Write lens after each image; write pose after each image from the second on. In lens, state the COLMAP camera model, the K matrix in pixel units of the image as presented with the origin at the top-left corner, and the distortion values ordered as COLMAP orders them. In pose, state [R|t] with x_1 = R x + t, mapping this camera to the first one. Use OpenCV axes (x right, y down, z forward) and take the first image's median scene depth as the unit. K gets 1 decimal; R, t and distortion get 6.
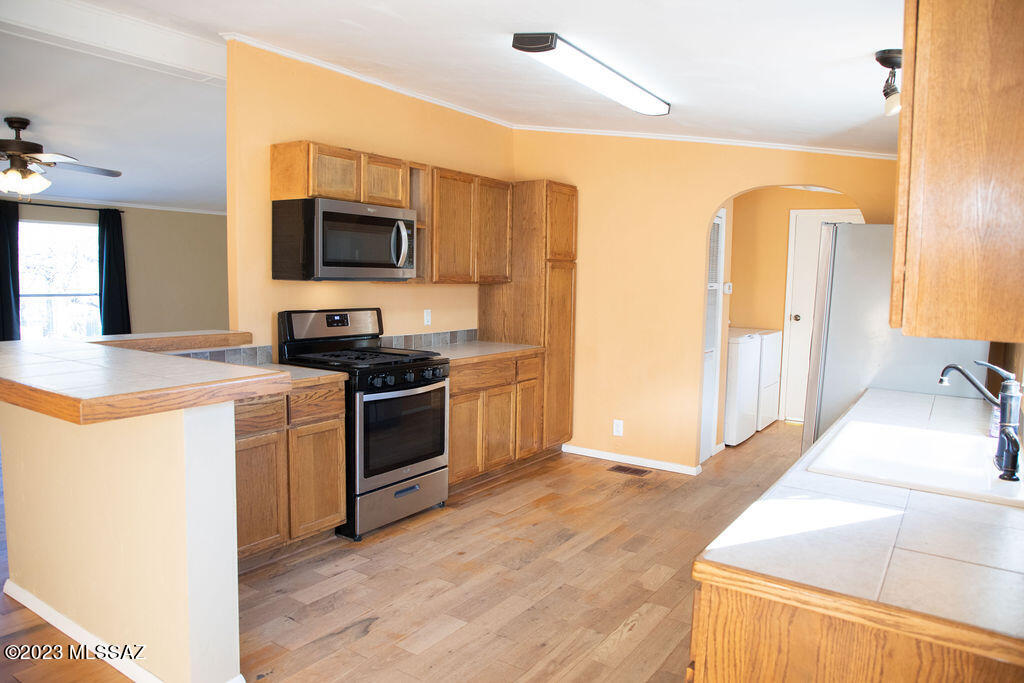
lens RADIAL K [[690.4, 0, 515.8], [0, 690.4, 340.1], [0, 0, 1]] dist [-0.082745, 0.040554]
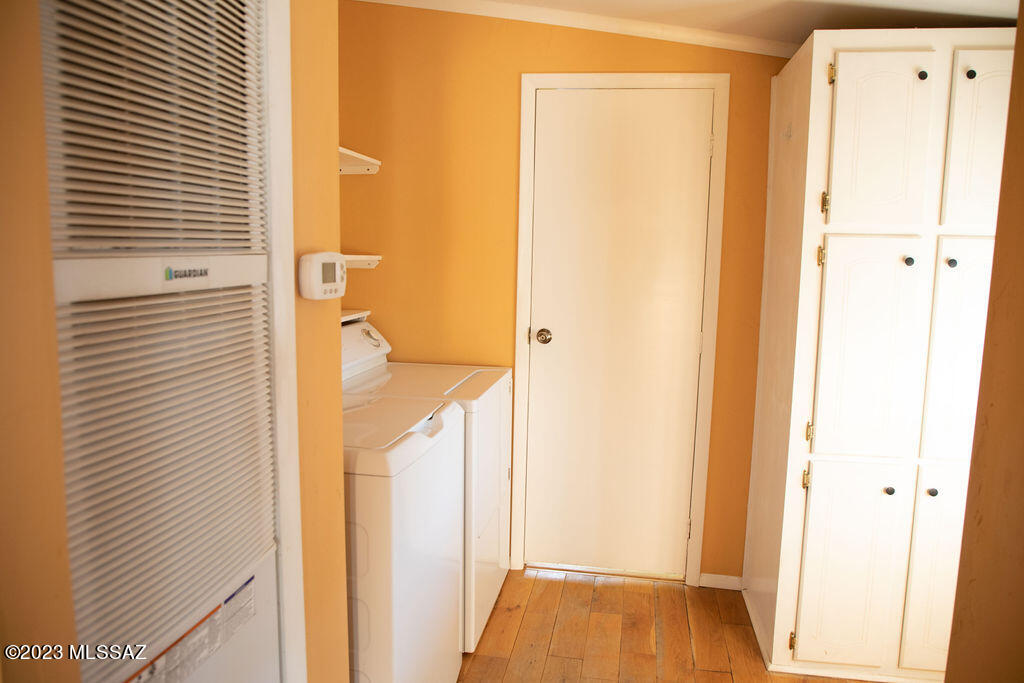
lens RADIAL K [[690.4, 0, 515.8], [0, 690.4, 340.1], [0, 0, 1]] dist [-0.082745, 0.040554]
pose [[0.913204, -0.053377, 0.403991, 0.299340], [0.036661, 0.998125, 0.049006, -0.069459], [-0.405849, -0.029941, 0.913449, 0.824386]]
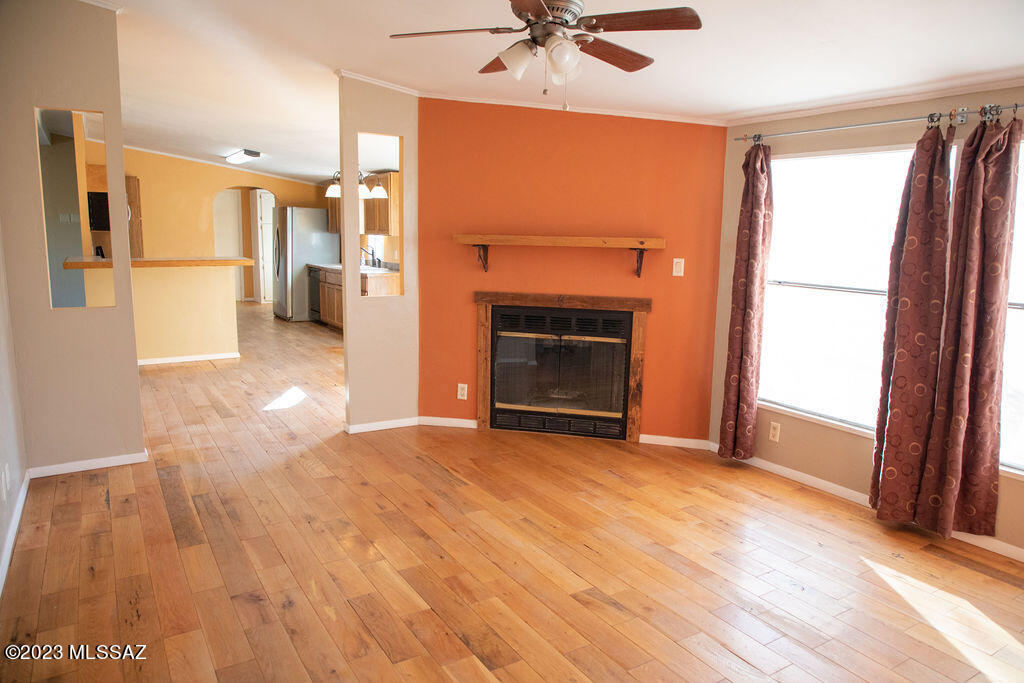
lens RADIAL K [[706.2, 0, 517.0], [0, 706.2, 344.5], [0, 0, 1]] dist [-0.045143, 0.003294]
pose [[0.421104, -0.157639, 0.893208, -1.295671], [0.076971, 0.987439, 0.137982, 0.045853], [-0.903741, 0.010646, 0.427948, -0.780055]]
